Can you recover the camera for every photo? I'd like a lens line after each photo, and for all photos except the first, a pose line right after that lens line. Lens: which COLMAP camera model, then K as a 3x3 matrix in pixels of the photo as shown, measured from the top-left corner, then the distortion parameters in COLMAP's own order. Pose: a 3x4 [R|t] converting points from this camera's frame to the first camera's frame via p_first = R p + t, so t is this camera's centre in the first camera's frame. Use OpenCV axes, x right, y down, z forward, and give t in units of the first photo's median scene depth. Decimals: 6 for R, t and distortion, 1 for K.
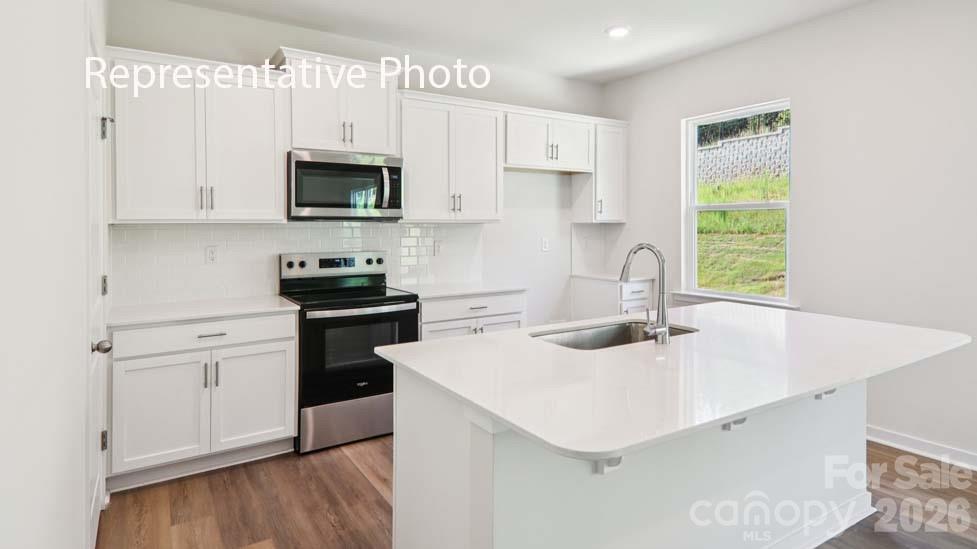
lens RADIAL K [[532.7, 0, 488.0], [0, 532.7, 232.1], [0, 0, 1]] dist [0.004386, 0.000645]
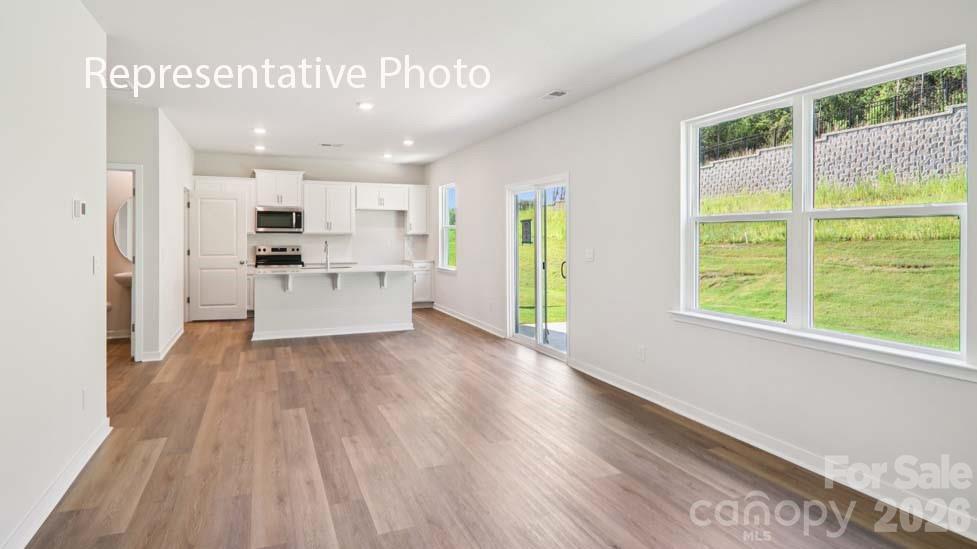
lens RADIAL K [[517.3, 0, 487.7], [0, 517.3, 234.6], [0, 0, 1]] dist [-0.000742, -0.000196]
pose [[0.986962, 0.007261, -0.160791, 1.085687], [-0.009047, 0.999905, -0.010374, 0.002844], [0.160700, 0.011694, 0.986934, -1.254649]]
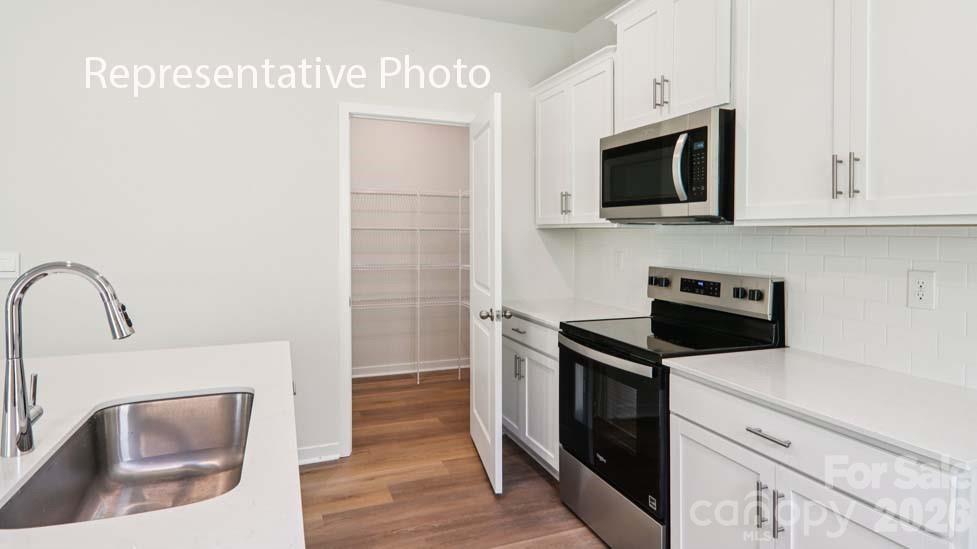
lens RADIAL K [[532.7, 0, 488.0], [0, 532.7, 232.1], [0, 0, 1]] dist [0.004386, 0.000645]
pose [[-0.193918, 0.005780, -0.981001, 0.420499], [-0.017666, 0.999800, 0.009383, -0.012334], [0.980859, 0.019150, -0.193777, 0.875431]]
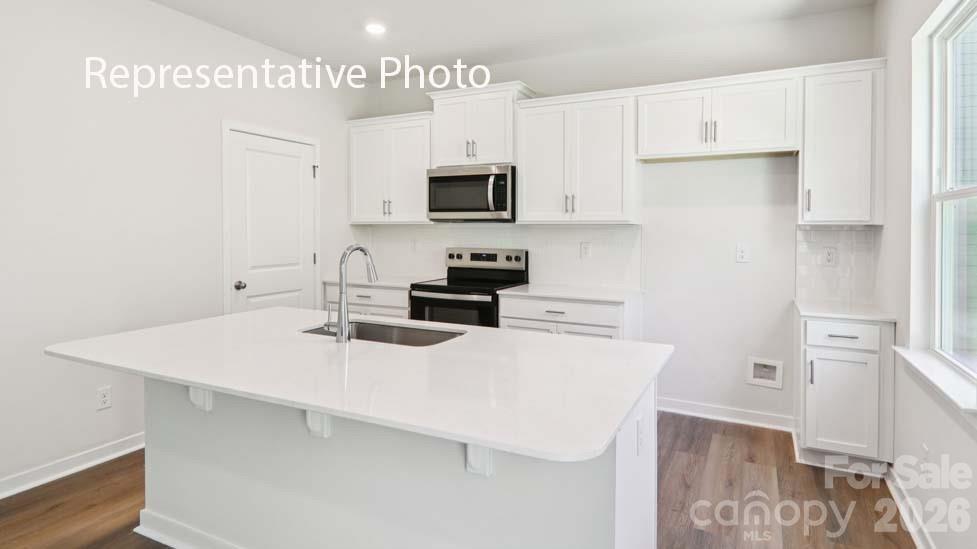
lens RADIAL K [[517.3, 0, 487.7], [0, 517.3, 234.6], [0, 0, 1]] dist [-0.000742, -0.000196]
pose [[0.499717, 0.019715, -0.865964, 0.735593], [-0.016293, 0.999778, 0.013359, -0.009085], [0.866036, 0.007433, 0.499927, 0.427517]]
